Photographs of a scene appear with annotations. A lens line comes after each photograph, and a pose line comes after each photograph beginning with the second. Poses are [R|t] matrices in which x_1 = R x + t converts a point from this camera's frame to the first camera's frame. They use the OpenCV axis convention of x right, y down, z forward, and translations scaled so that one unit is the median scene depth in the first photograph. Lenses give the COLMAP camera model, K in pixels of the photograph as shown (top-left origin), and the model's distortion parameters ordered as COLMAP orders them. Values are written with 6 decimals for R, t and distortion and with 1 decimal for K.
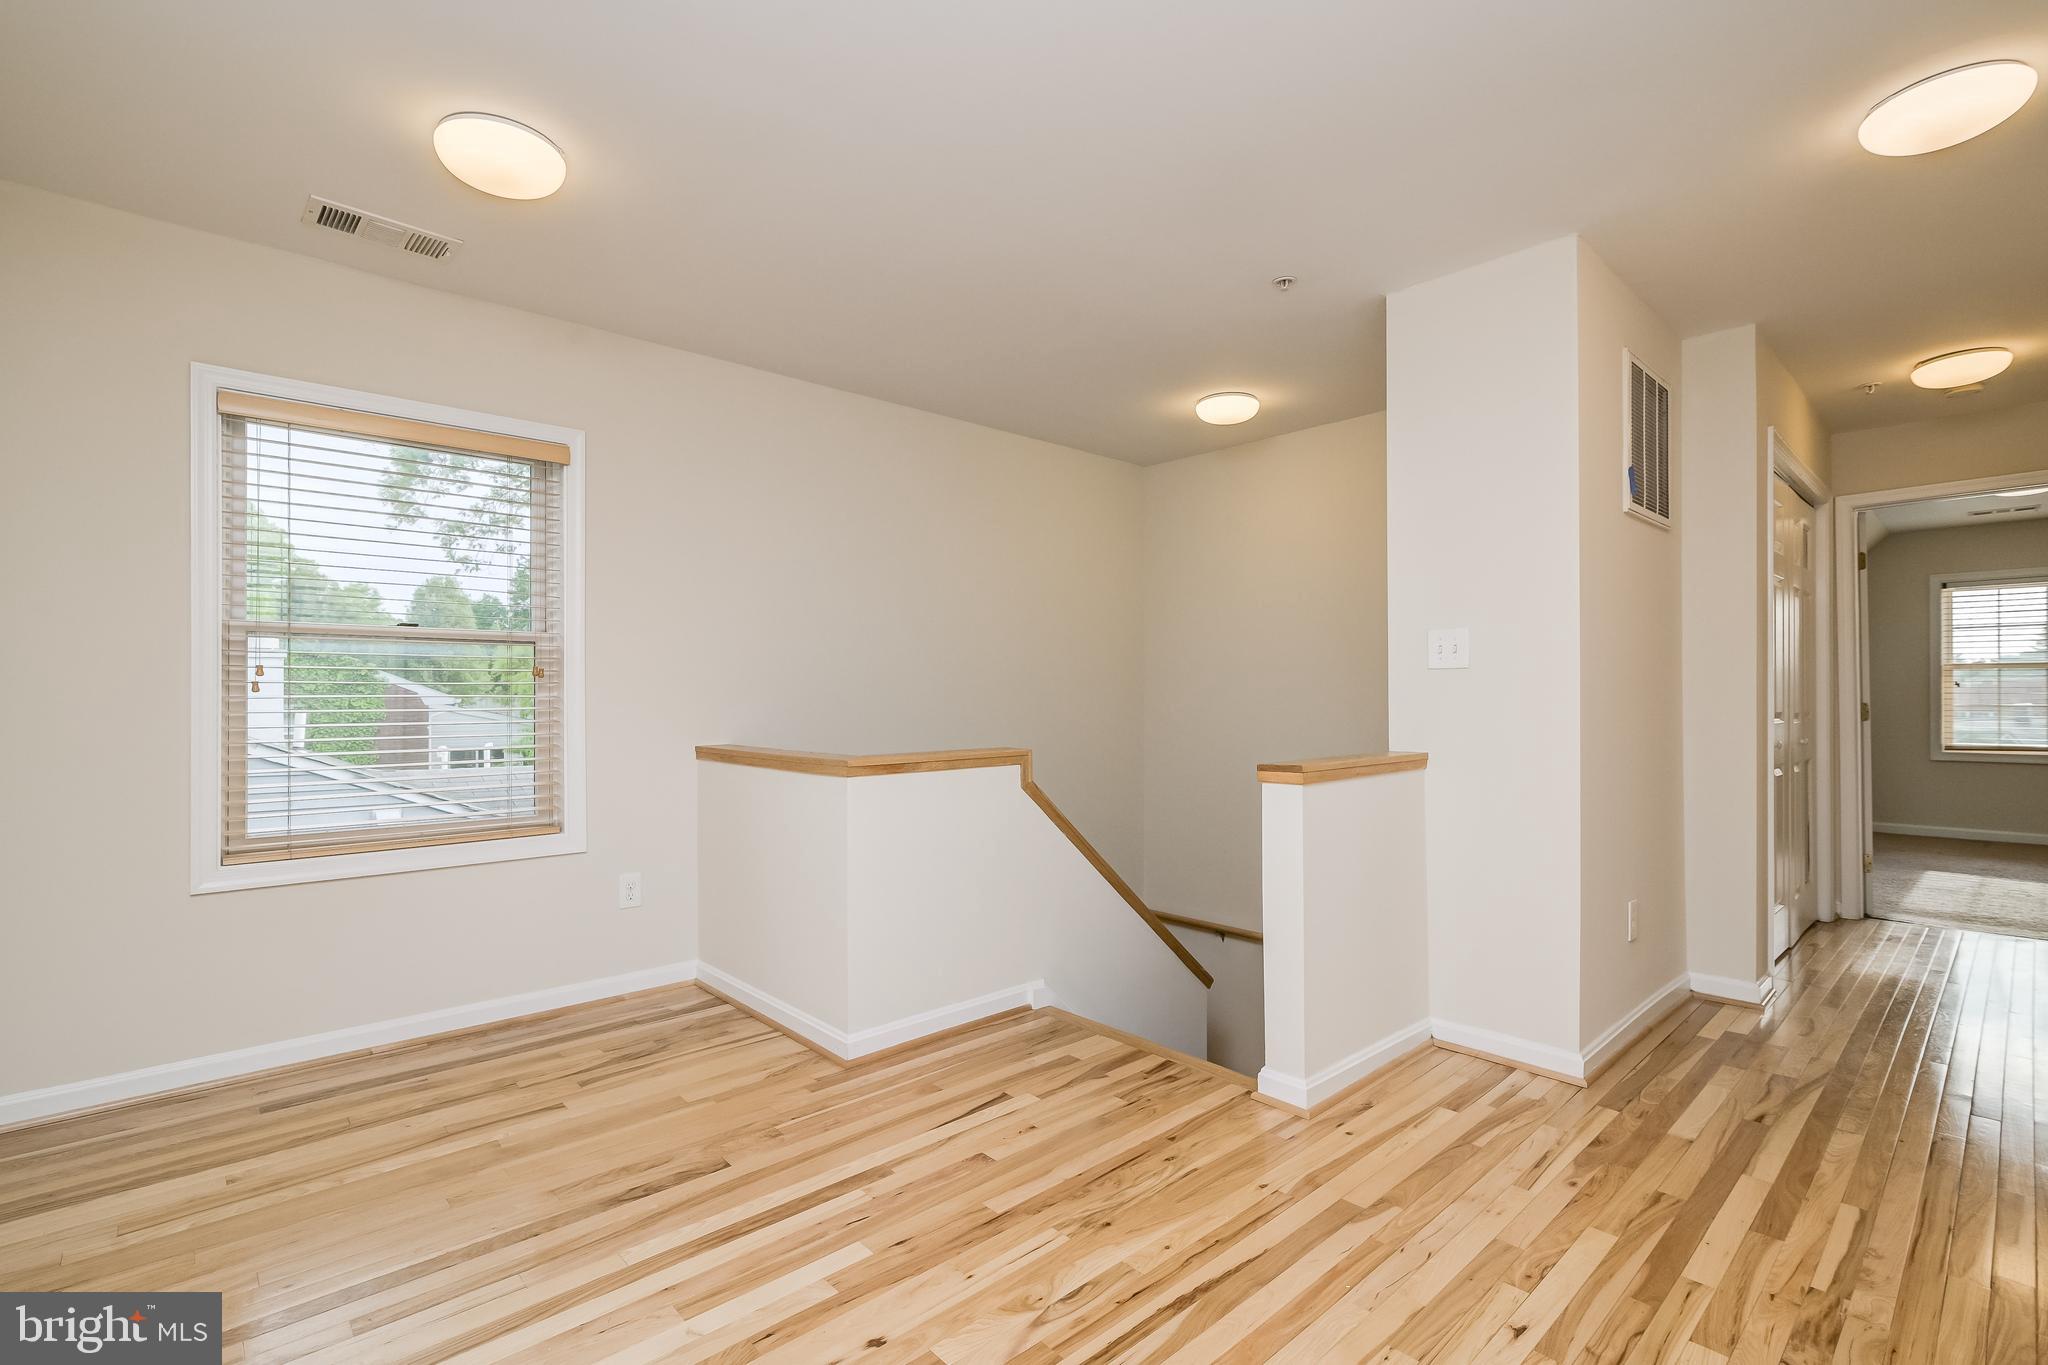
lens RADIAL K [[929.6, 0, 1019.8], [0, 929.6, 690.2], [0, 0, 1]] dist [-0.009387, 0.003837]
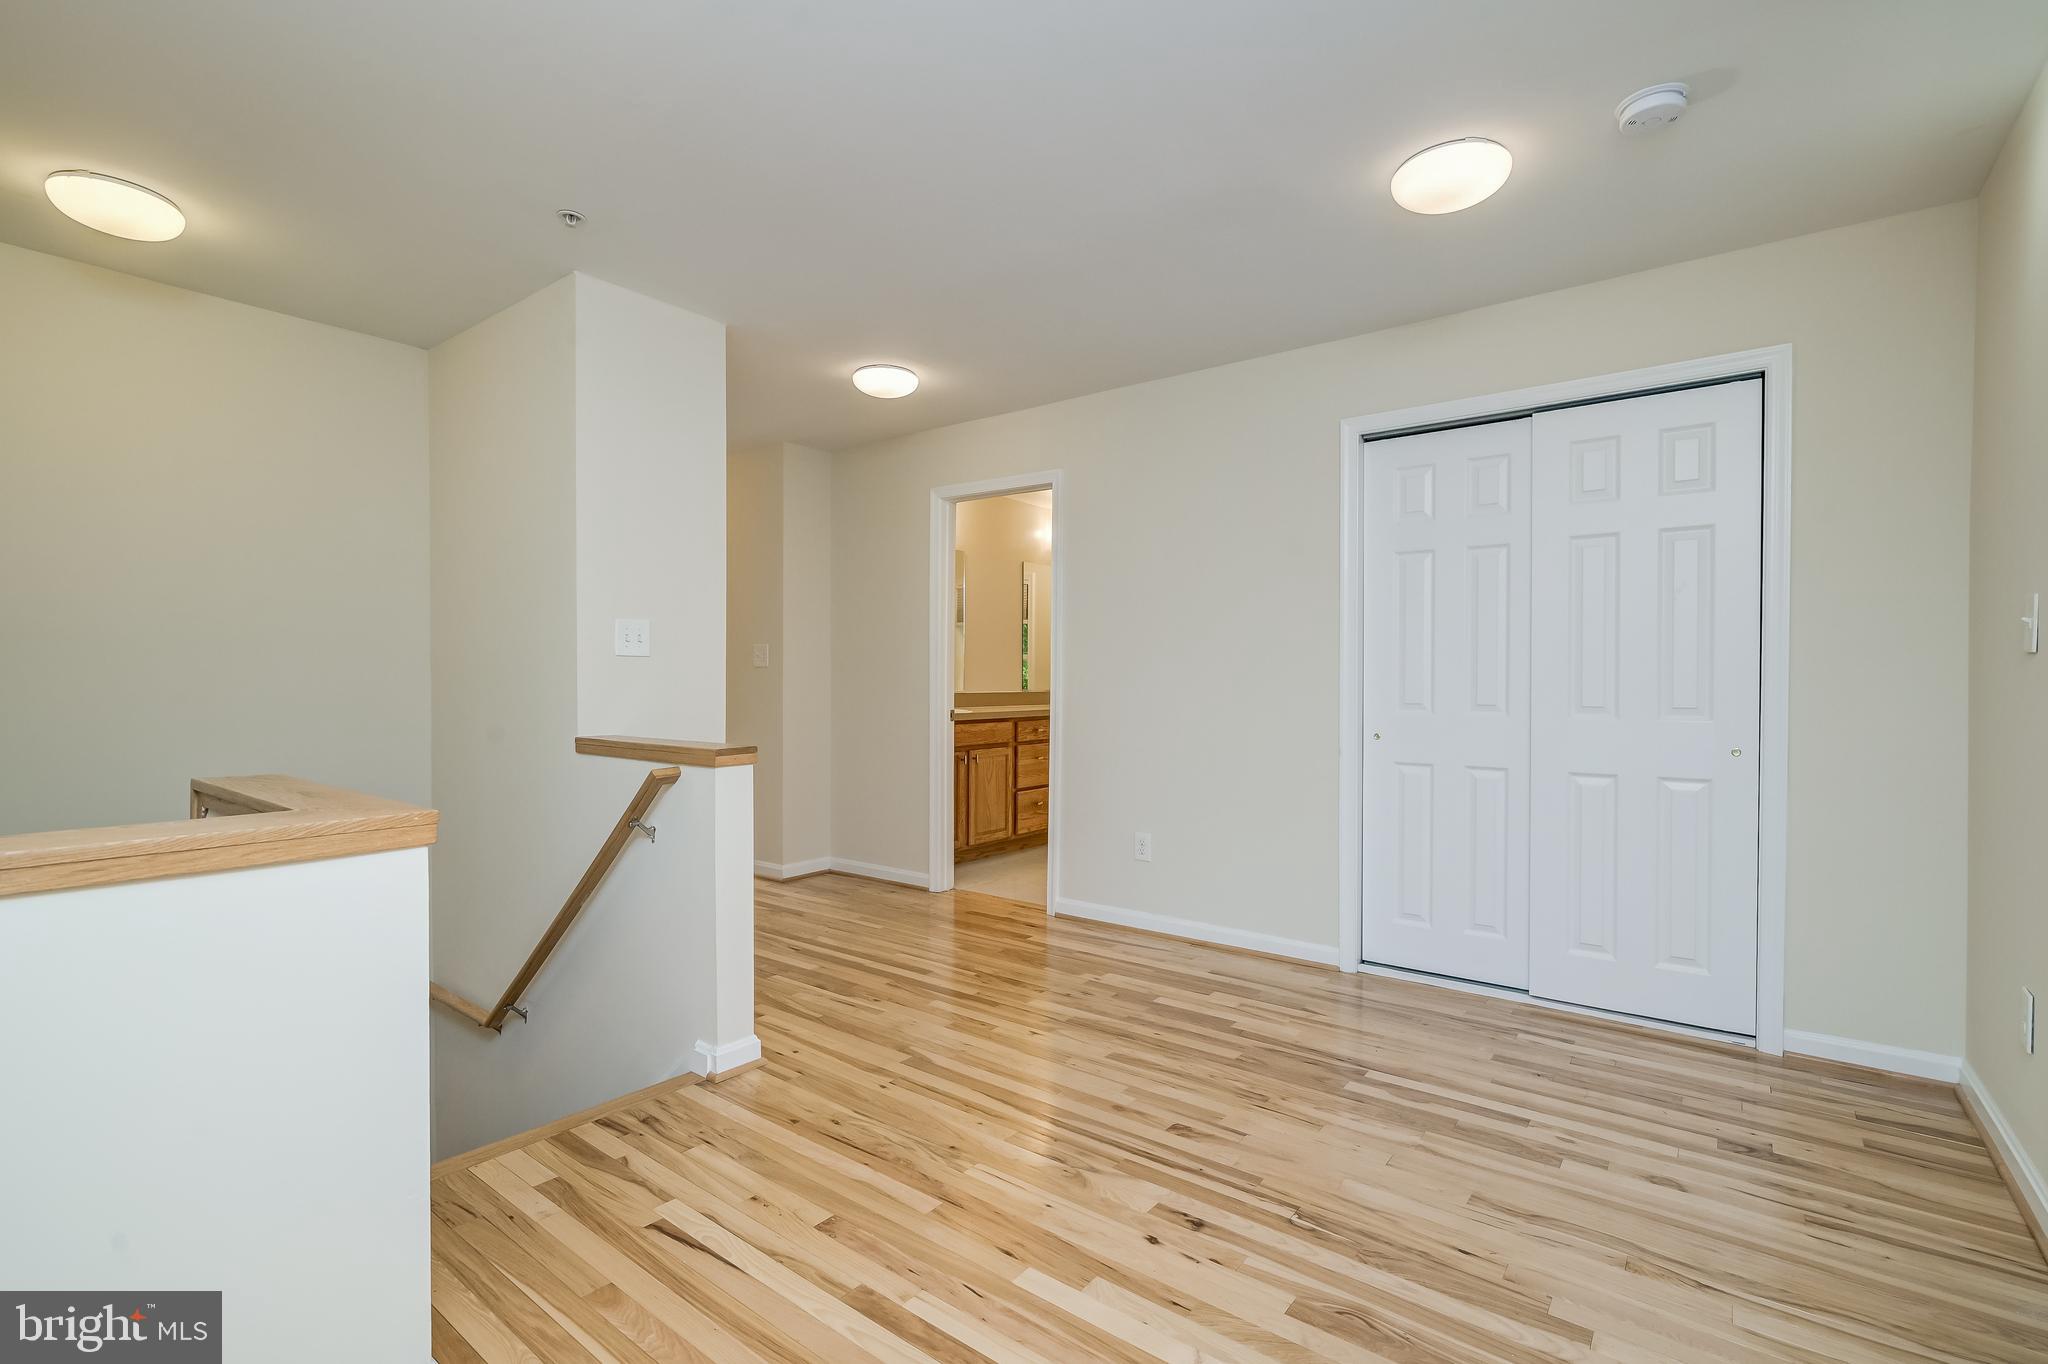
lens RADIAL K [[929.6, 0, 1019.5], [0, 929.6, 684.0], [0, 0, 1]] dist [-0.009387, 0.003837]
pose [[-0.165485, -0.002085, 0.986210, -0.951257], [-0.009588, 0.999954, 0.000505, 0.006188], [-0.986166, -0.009373, -0.165498, 1.019117]]
